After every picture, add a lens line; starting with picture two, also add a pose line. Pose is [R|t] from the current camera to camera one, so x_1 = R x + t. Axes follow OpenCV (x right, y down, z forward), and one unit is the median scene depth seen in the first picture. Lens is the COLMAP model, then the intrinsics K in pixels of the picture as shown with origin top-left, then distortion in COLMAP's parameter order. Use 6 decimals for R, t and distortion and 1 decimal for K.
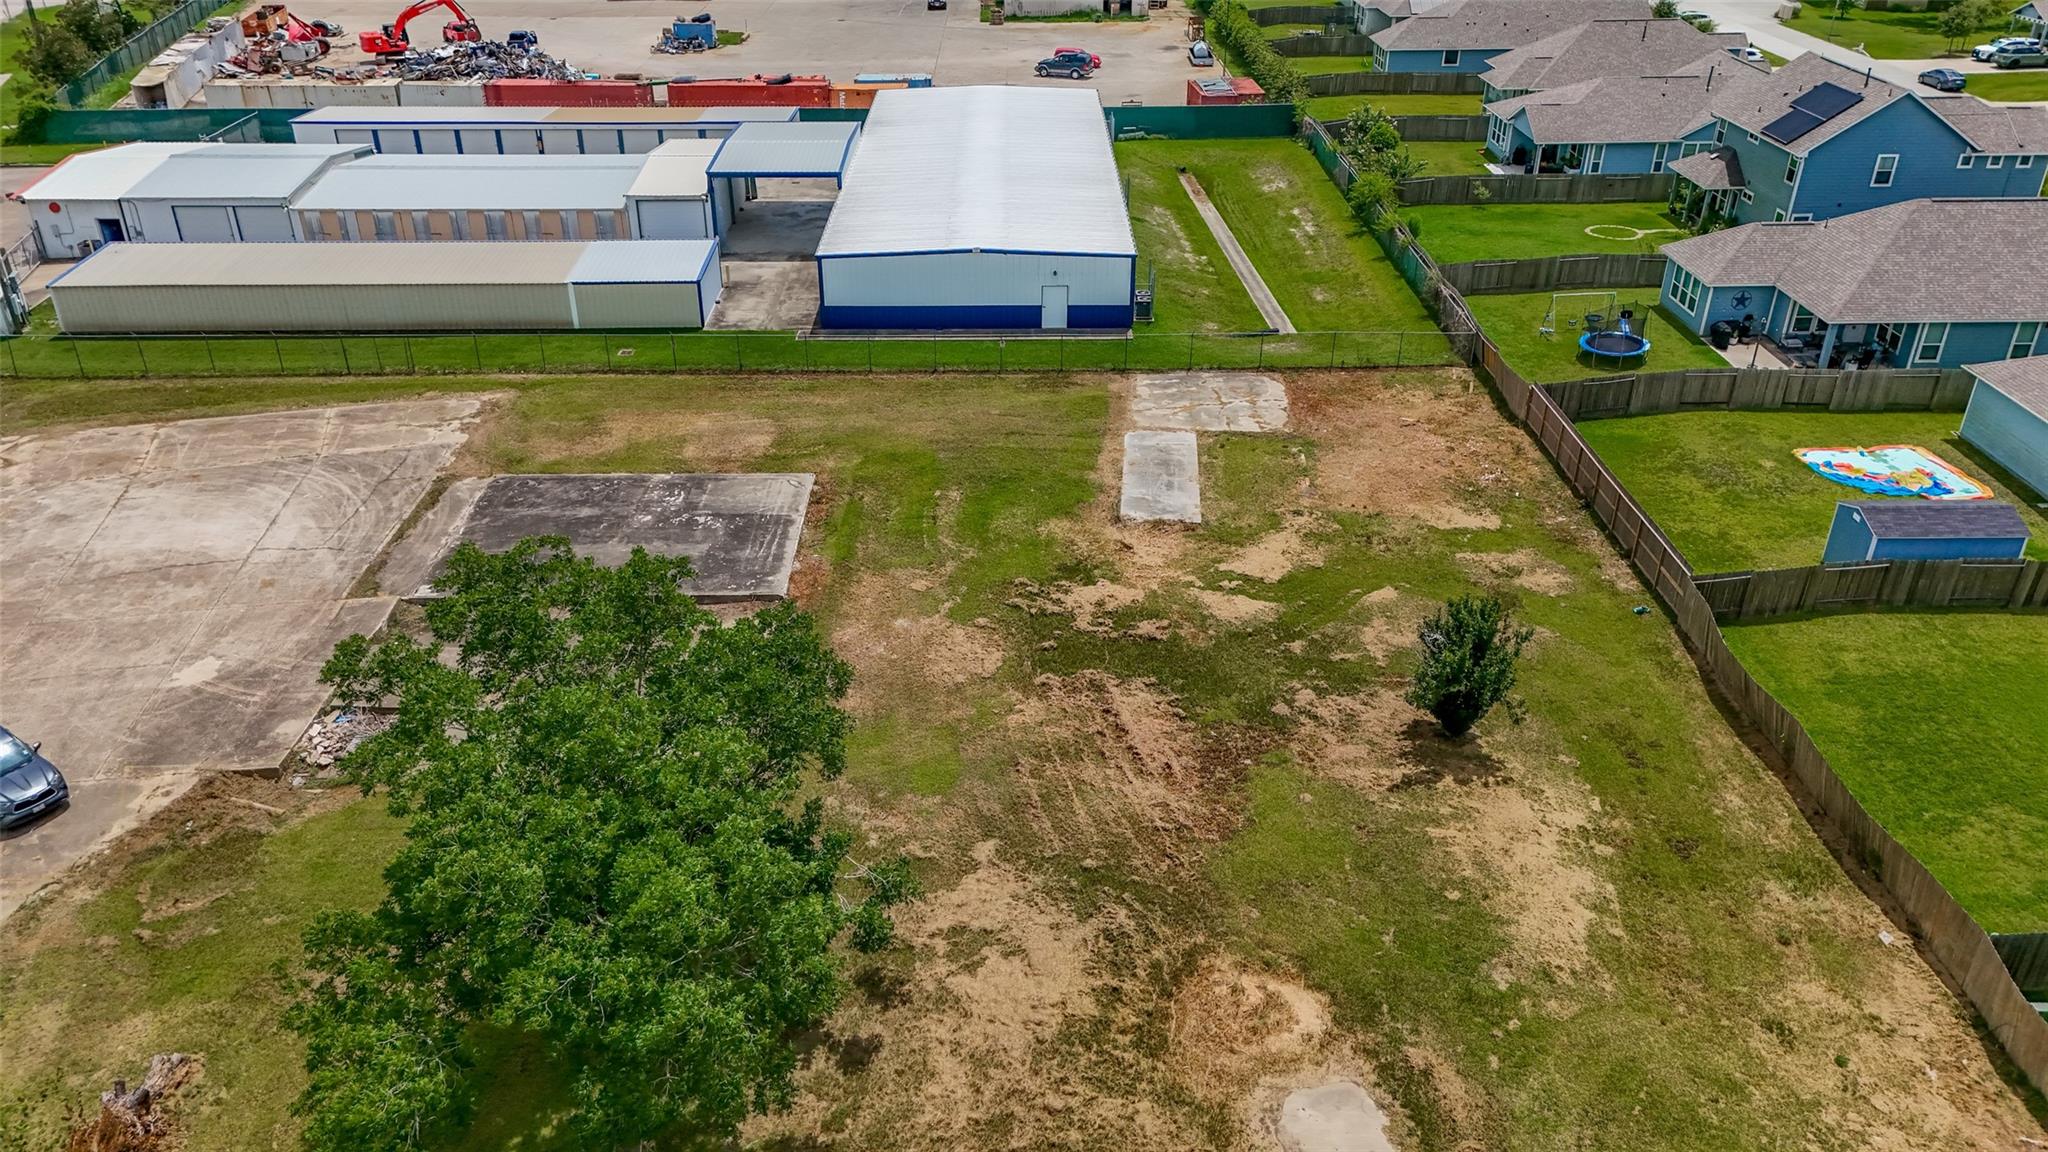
lens RADIAL K [[1504.5, 0, 1024.0], [0, 1504.5, 576.0], [0, 0, 1]] dist [0.094674, -0.101662]
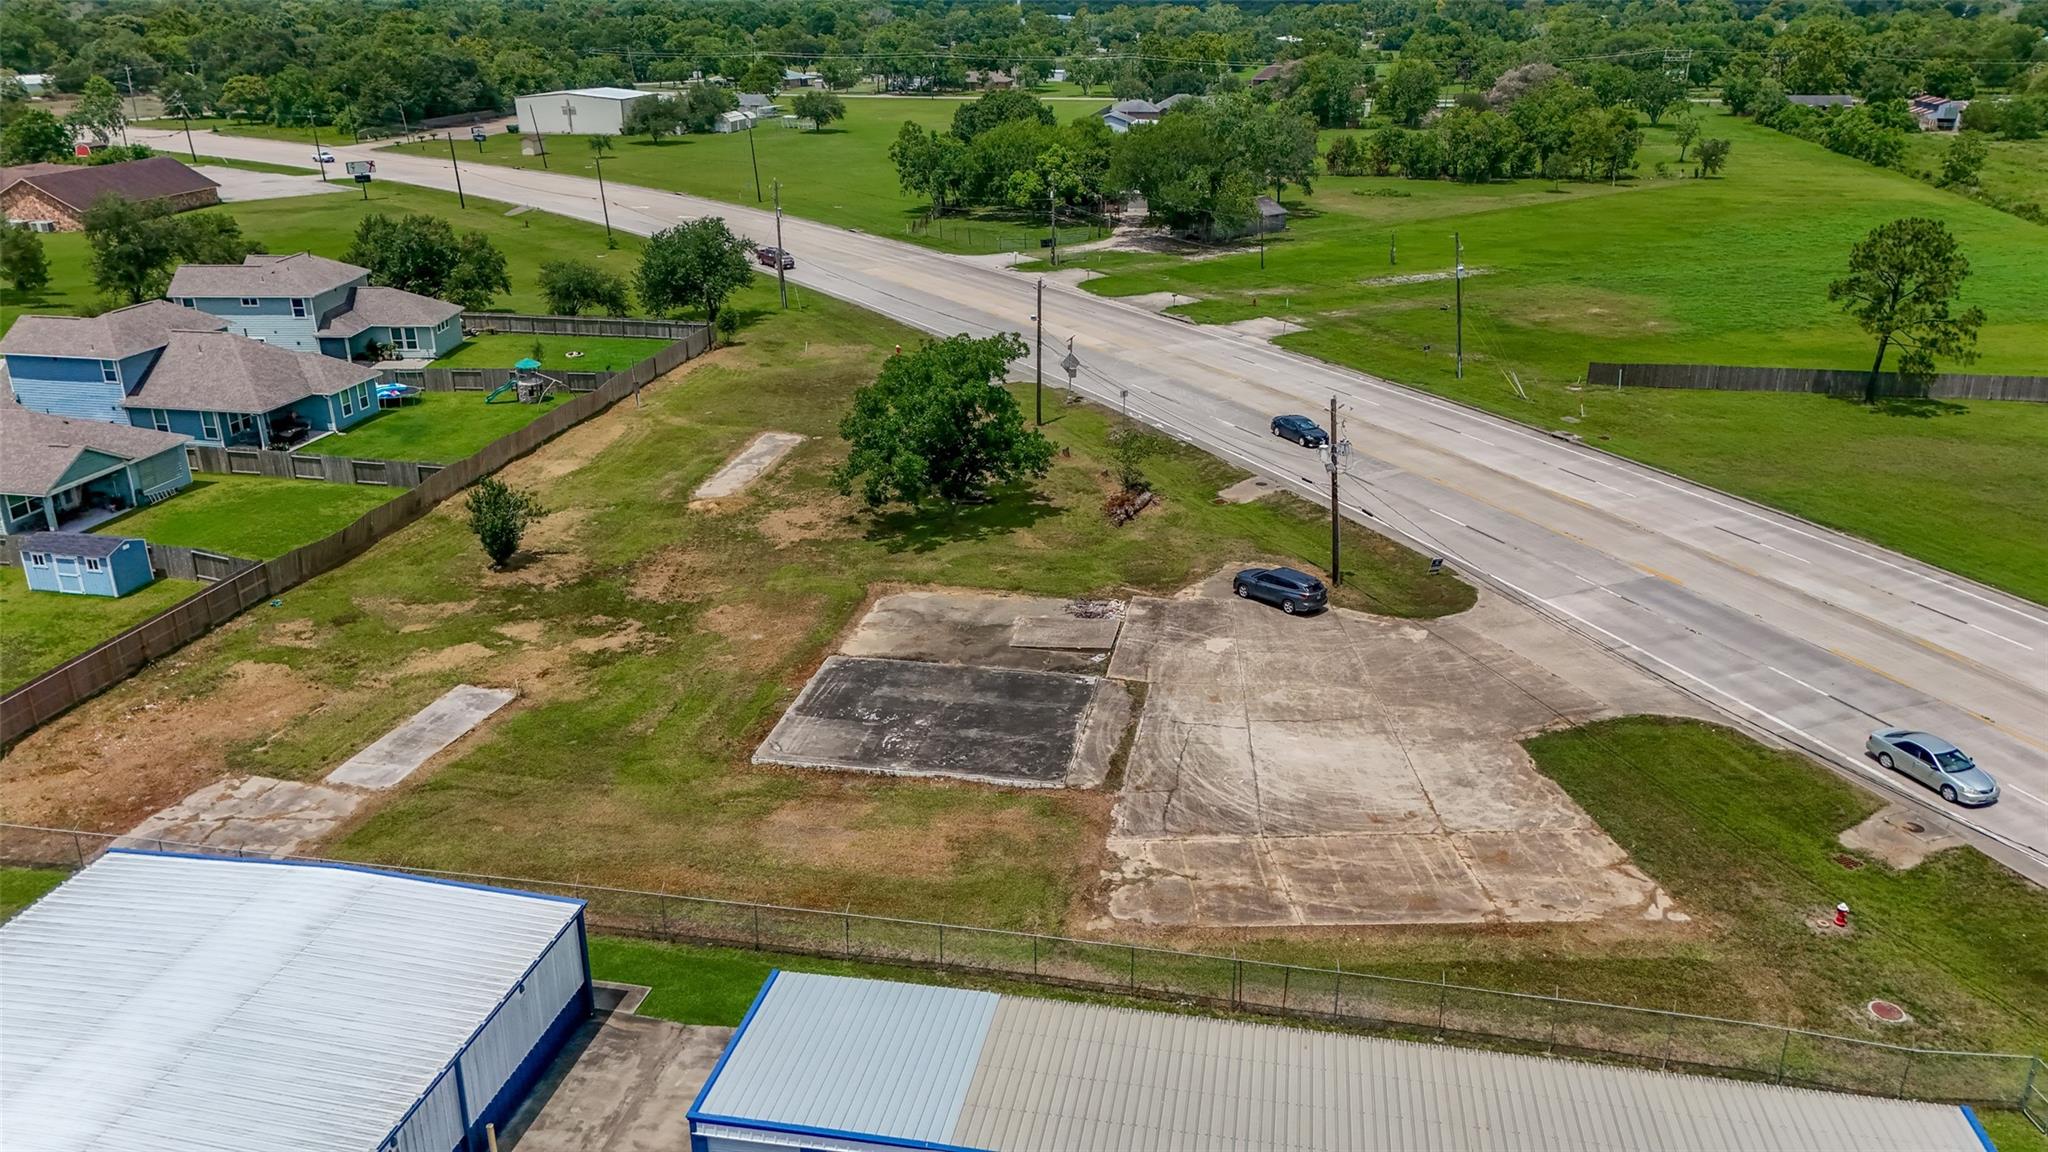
lens RADIAL K [[1504.5, 0, 1024.0], [0, 1504.5, 576.0], [0, 0, 1]] dist [0.094674, -0.101662]
pose [[-0.979163, -0.066385, 0.191919, -0.431044], [0.104599, 0.645185, 0.756833, -0.760724], [-0.174066, 0.761137, -0.624797, 1.298077]]
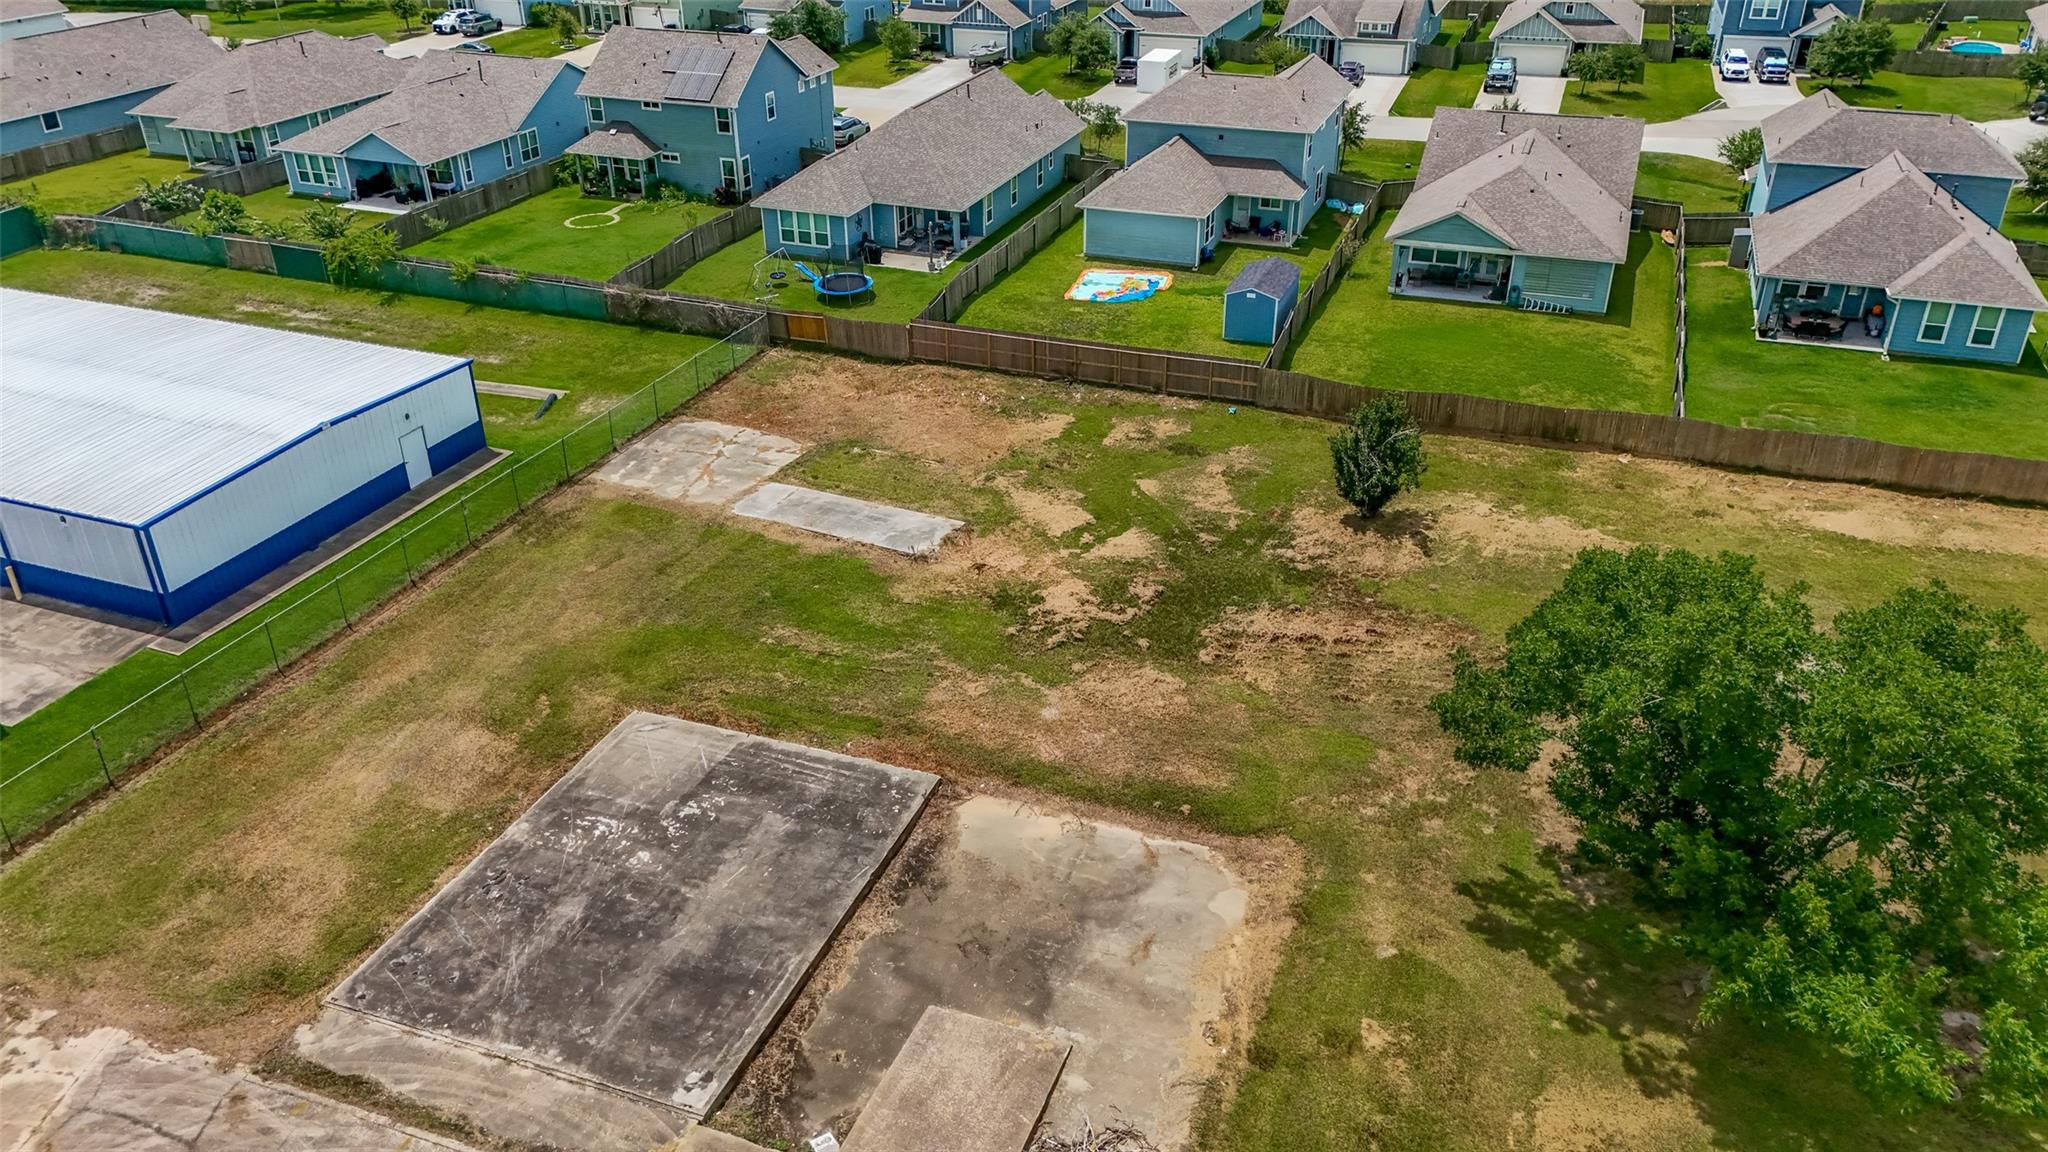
lens RADIAL K [[1504.5, 0, 1024.0], [0, 1504.5, 576.0], [0, 0, 1]] dist [0.094674, -0.101662]
pose [[0.362665, -0.450125, 0.816004, -0.565073], [0.452819, 0.850416, 0.267856, -0.206492], [-0.814512, 0.272360, 0.512241, 0.381543]]
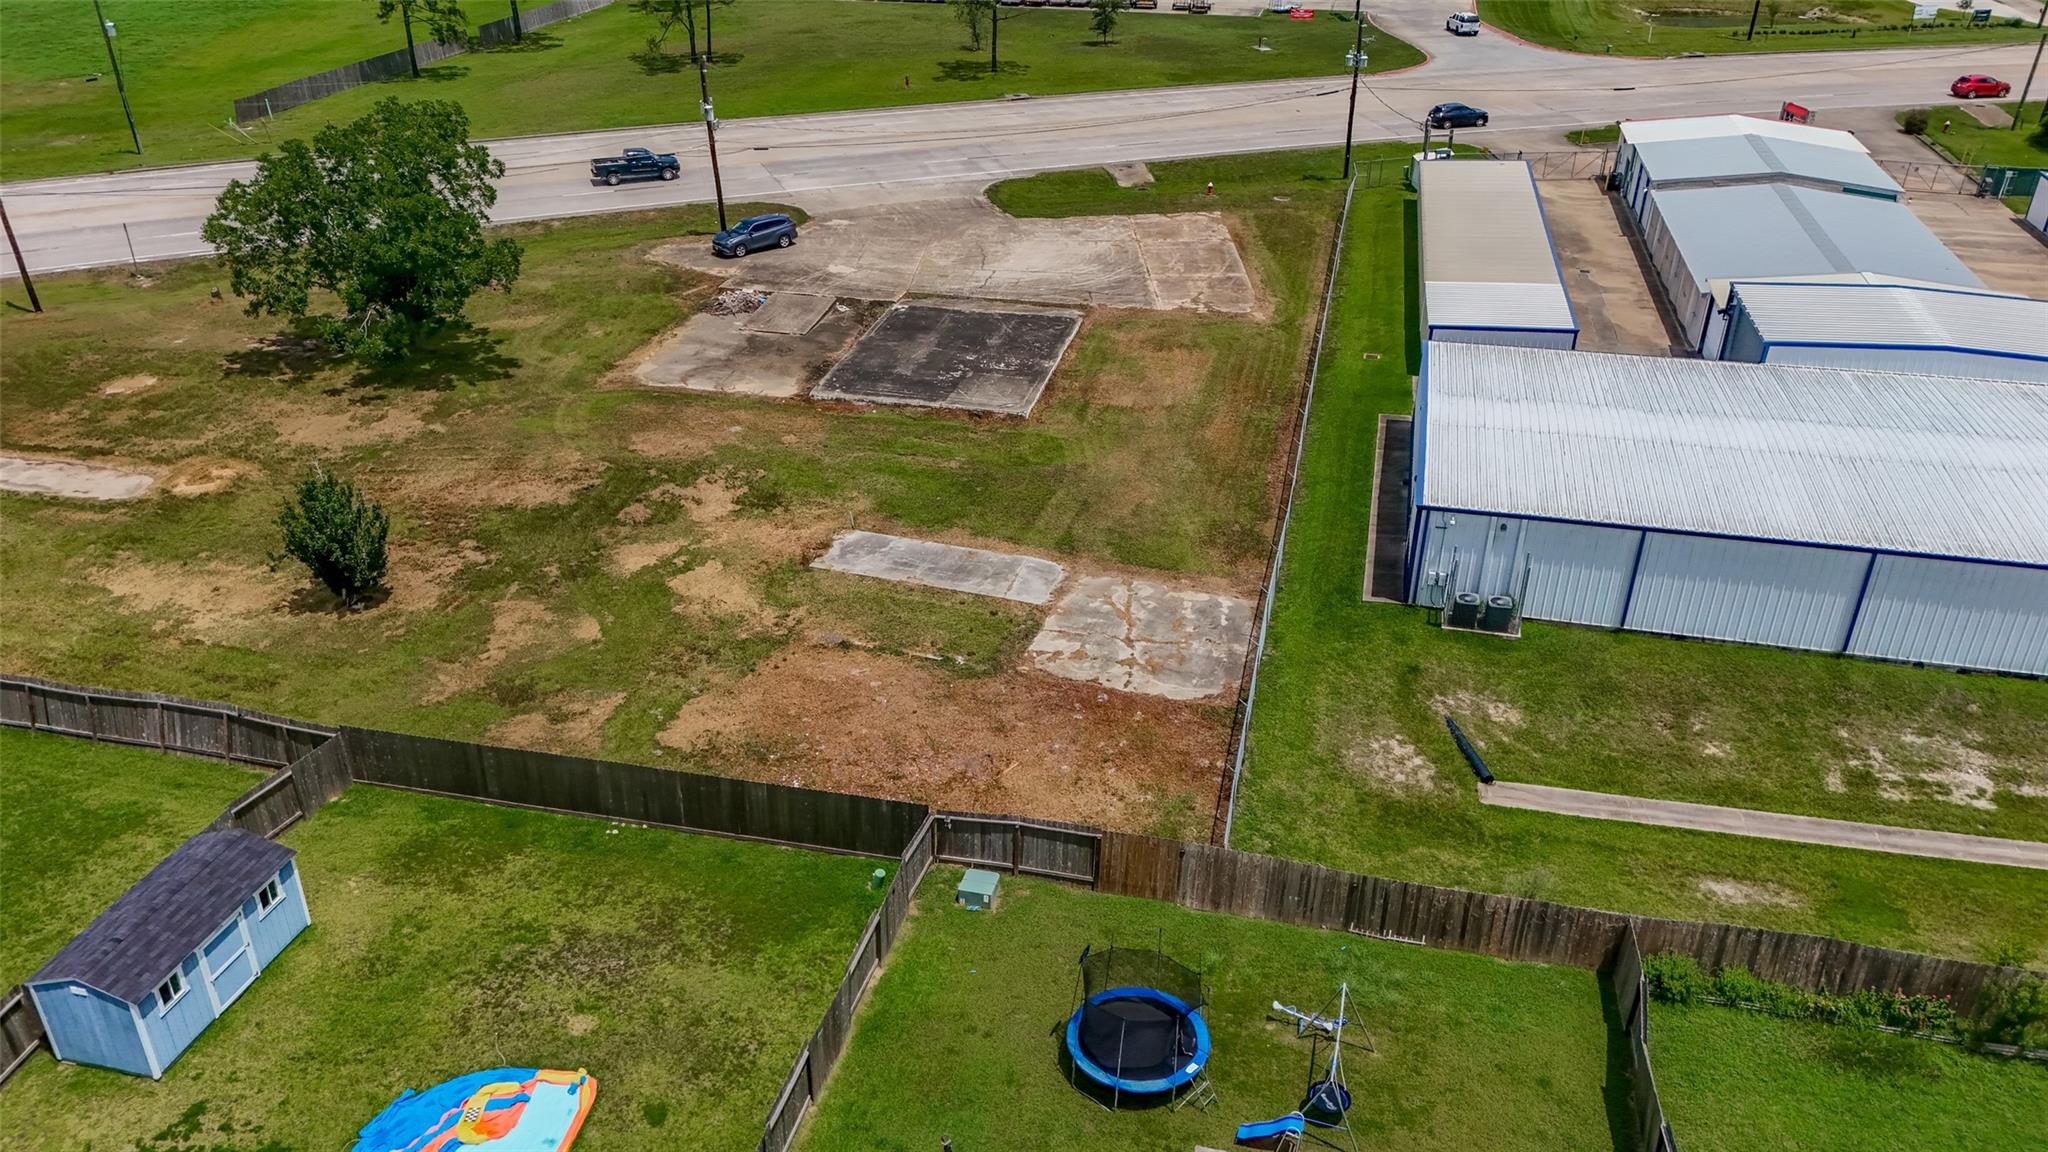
lens RADIAL K [[1500.6, 0, 1024.0], [0, 1500.6, 576.0], [0, 0, 1]] dist [0.123512, -0.162463]
pose [[-0.236464, 0.473162, -0.848647, 0.720104], [-0.464650, 0.712007, 0.526447, -0.477929], [0.853338, 0.518809, 0.051491, 0.869473]]
